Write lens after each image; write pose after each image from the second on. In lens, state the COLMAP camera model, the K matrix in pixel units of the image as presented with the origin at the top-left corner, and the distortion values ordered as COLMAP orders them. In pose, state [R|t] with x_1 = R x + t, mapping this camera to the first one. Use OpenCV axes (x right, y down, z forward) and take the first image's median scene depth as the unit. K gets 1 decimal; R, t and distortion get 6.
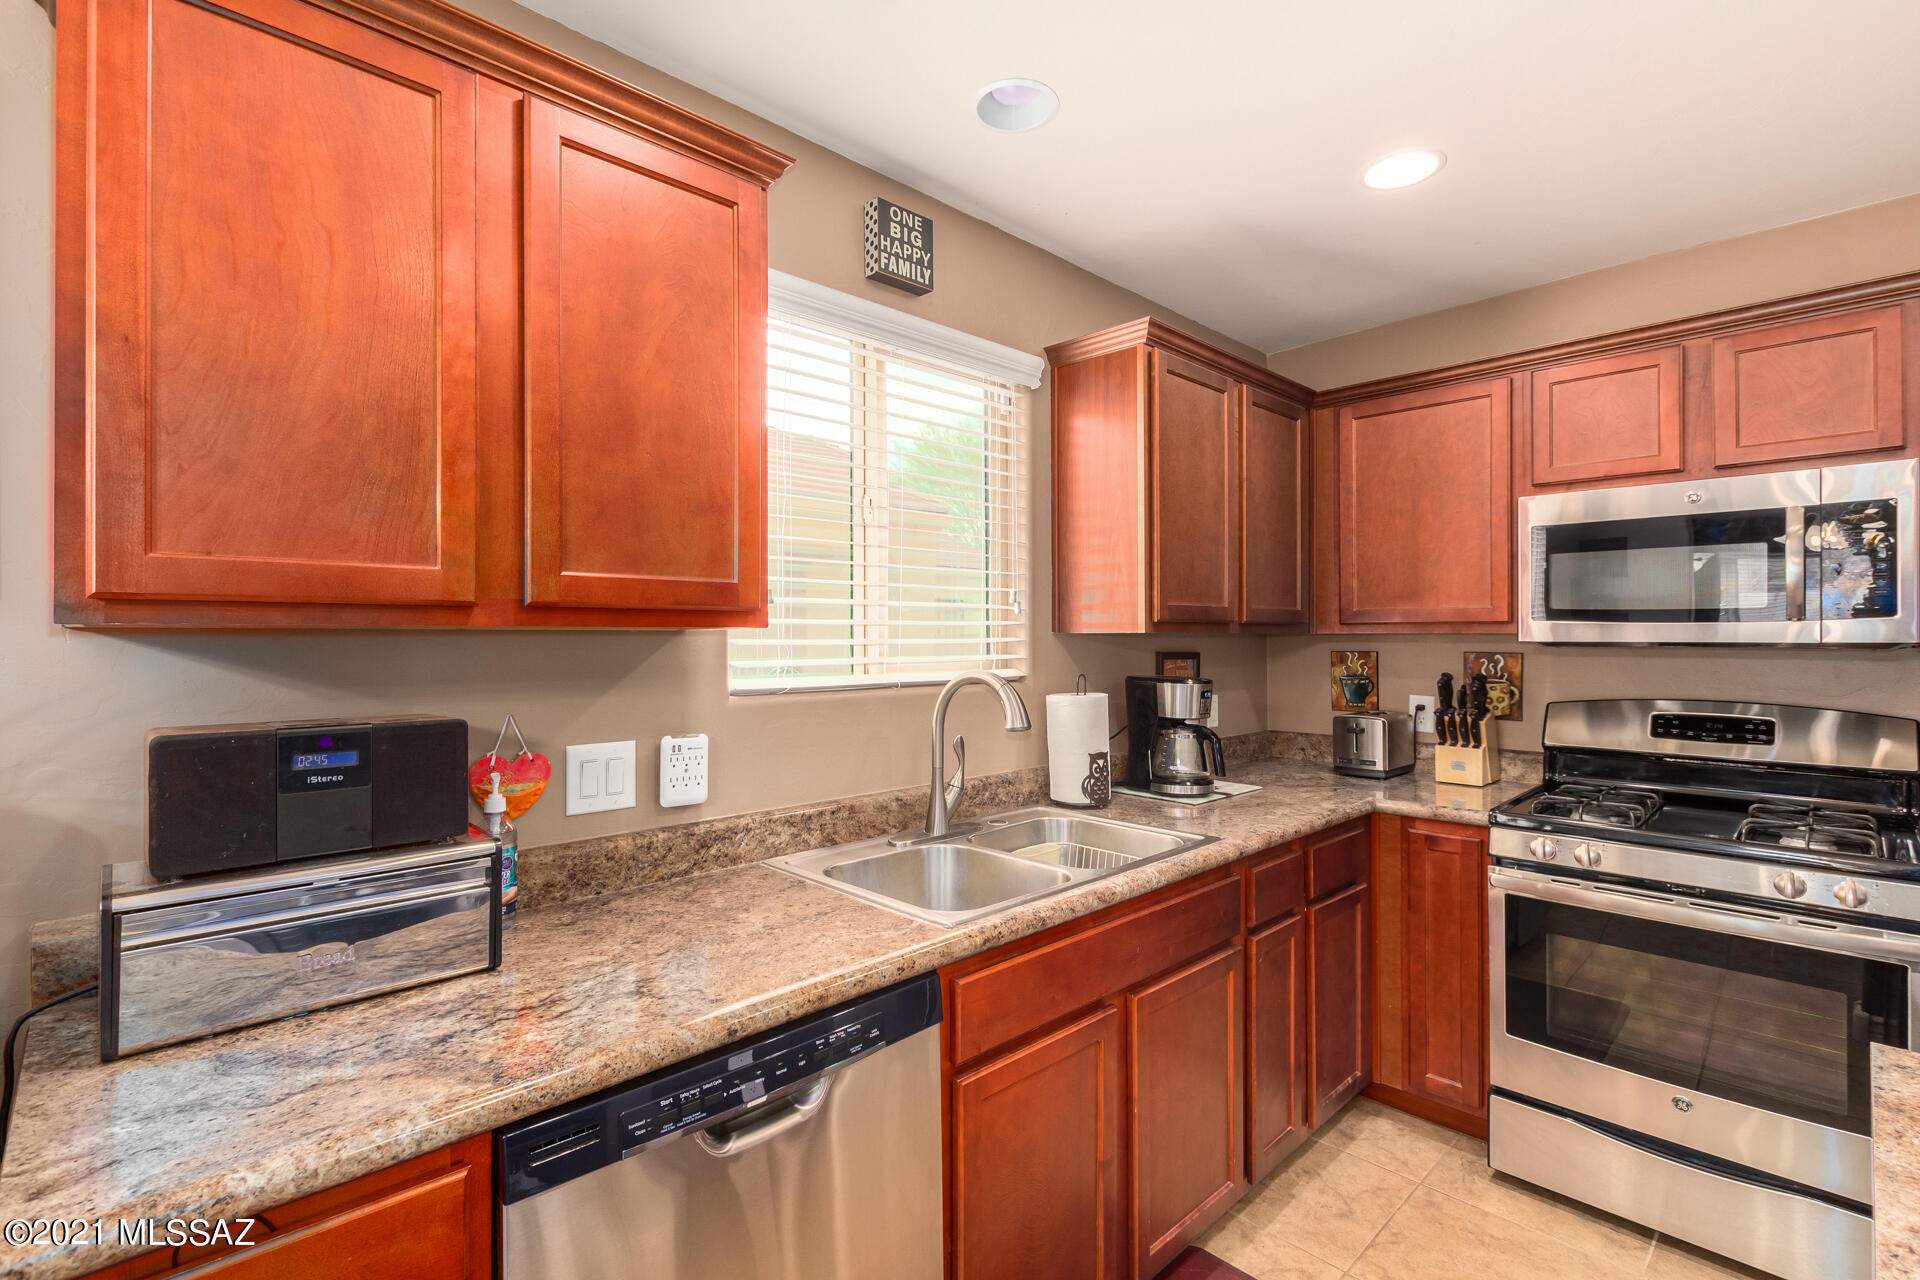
lens RADIAL K [[877.3, 0, 963.0], [0, 877.3, 637.9], [0, 0, 1]] dist [0.006991, -0.003867]
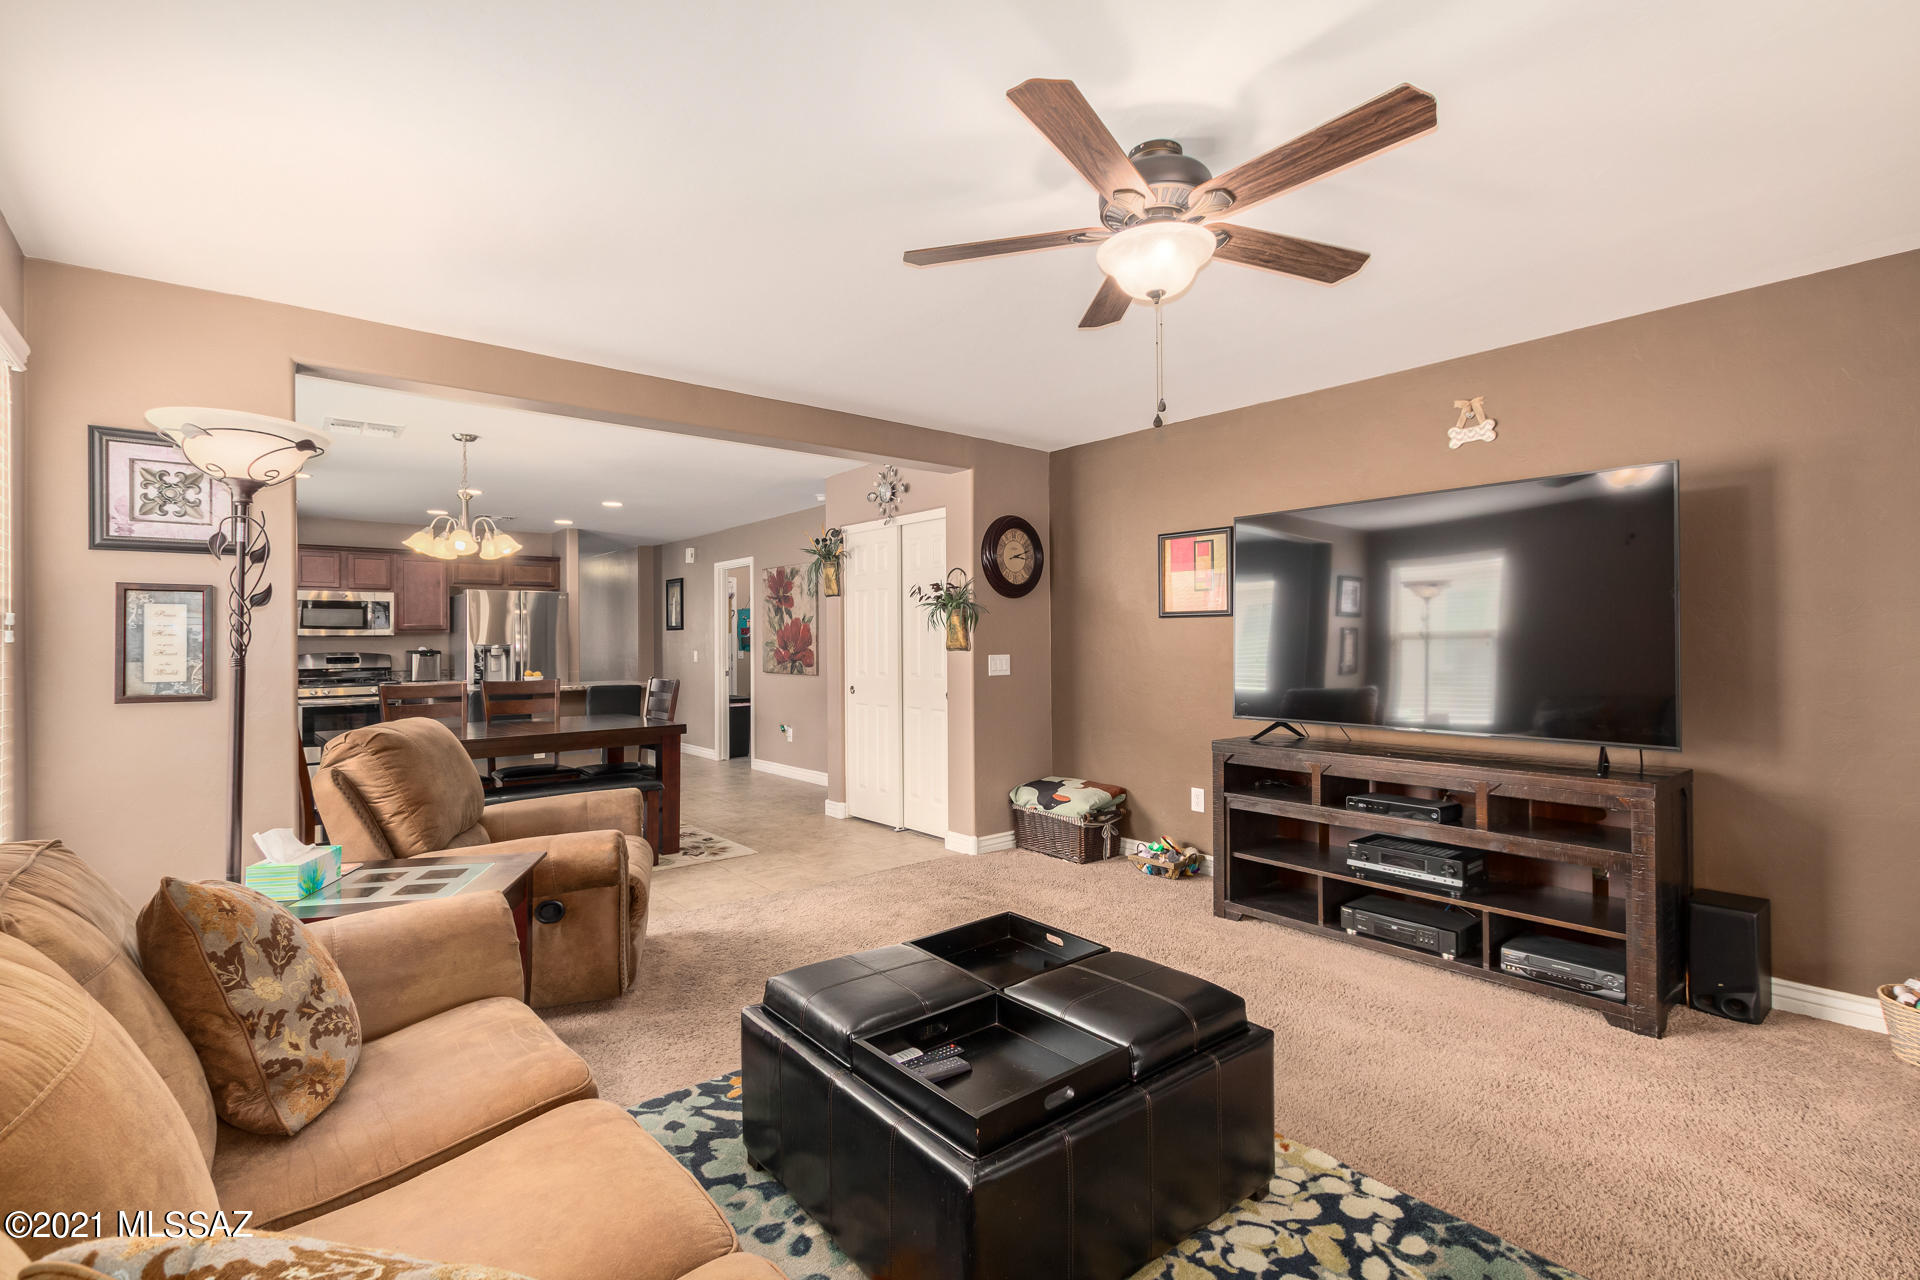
lens RADIAL K [[877.3, 0, 959.5], [0, 877.3, 632.8], [0, 0, 1]] dist [0.006991, -0.003867]
pose [[0.073200, 0.011229, 0.997254, -2.642325], [0.010847, 0.999869, -0.012054, 0.067668], [-0.997258, 0.011700, 0.073069, -1.827942]]
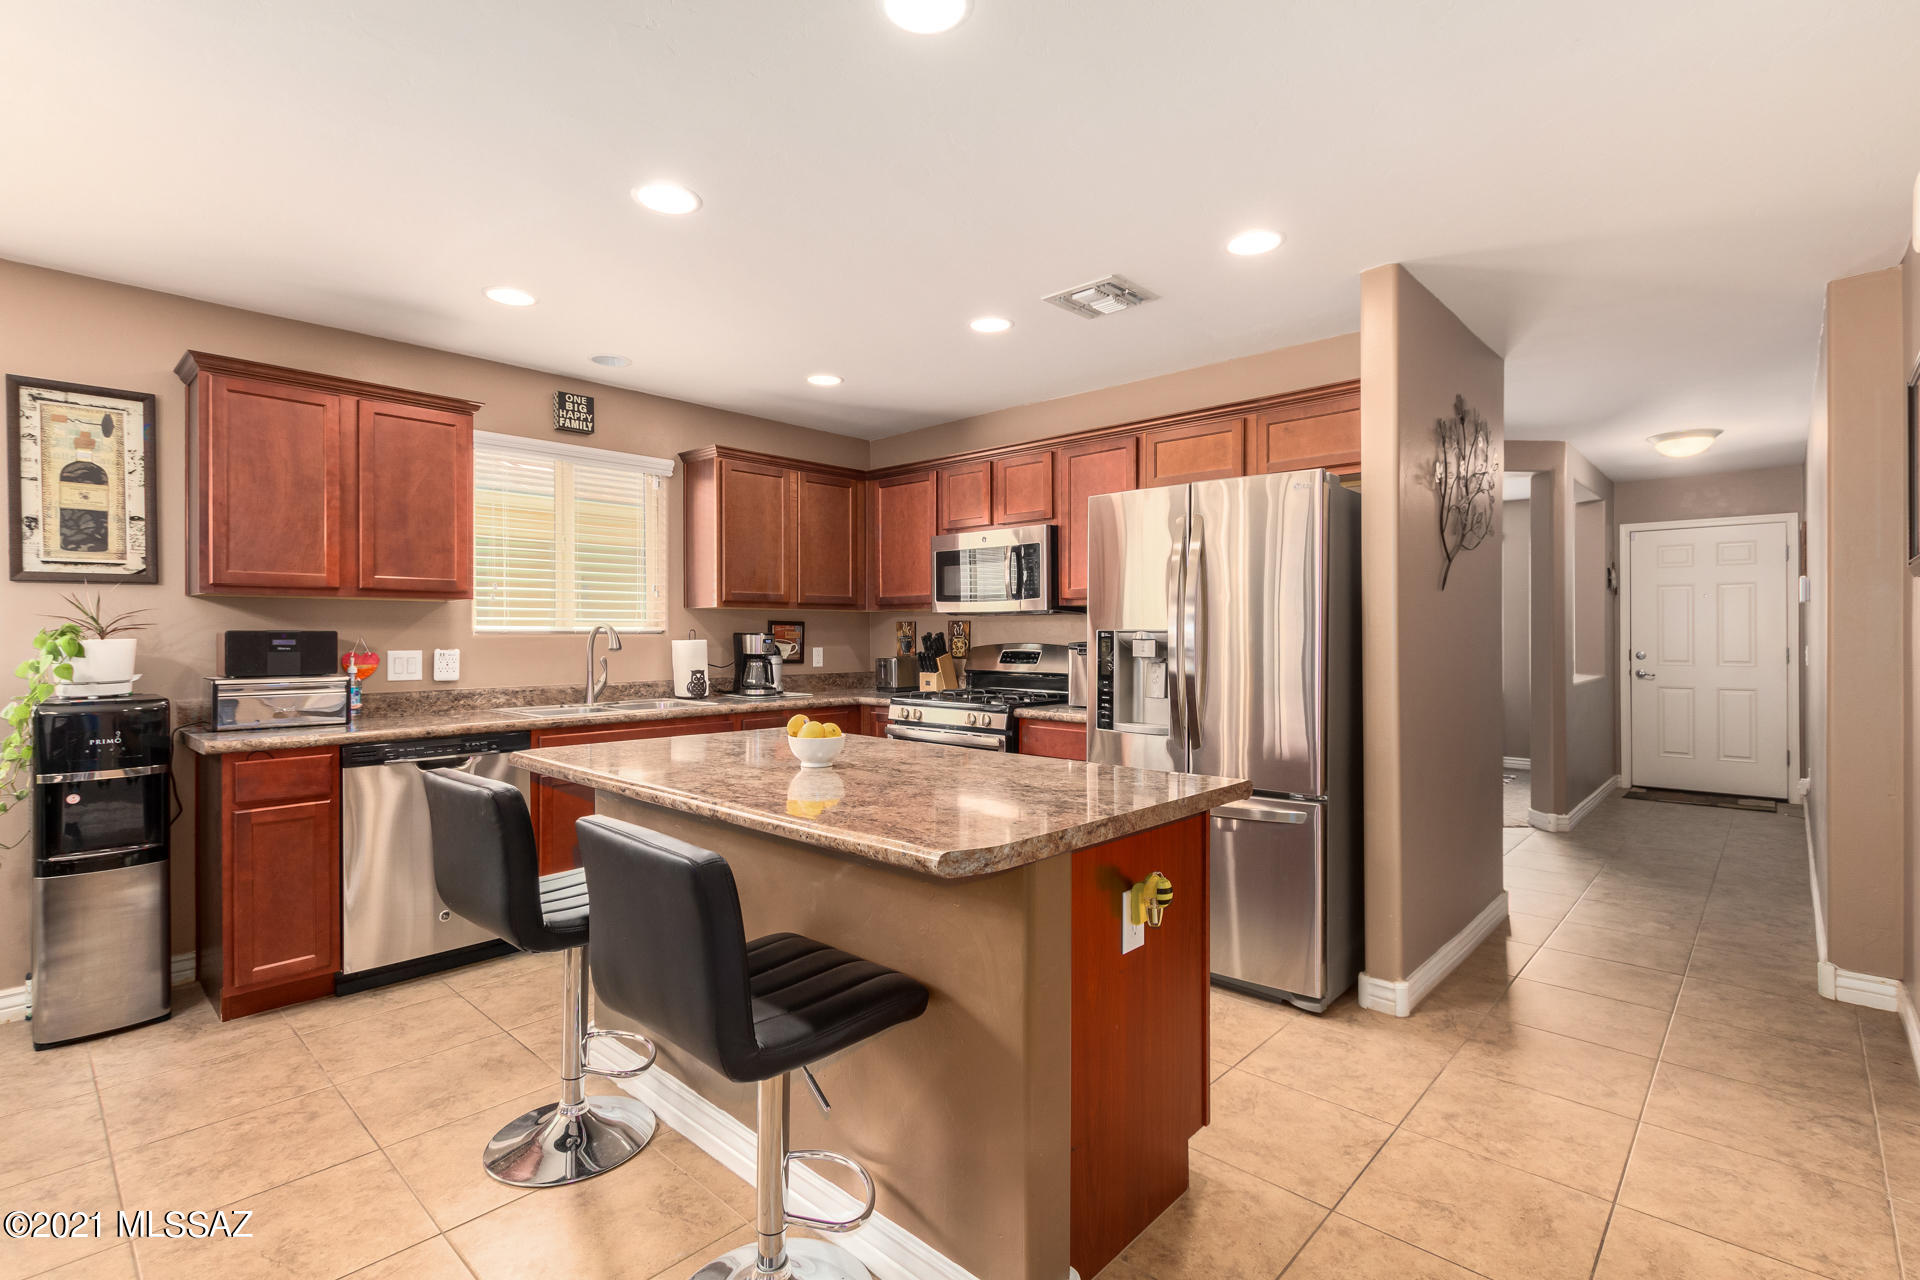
lens RADIAL K [[877.3, 0, 962.0], [0, 877.3, 635.9], [0, 0, 1]] dist [0.006991, -0.003867]
pose [[0.998454, 0.000790, 0.055571, 0.658415], [-0.000880, 0.999998, 0.001595, 0.056314], [-0.055570, -0.001641, 0.998453, -0.987896]]
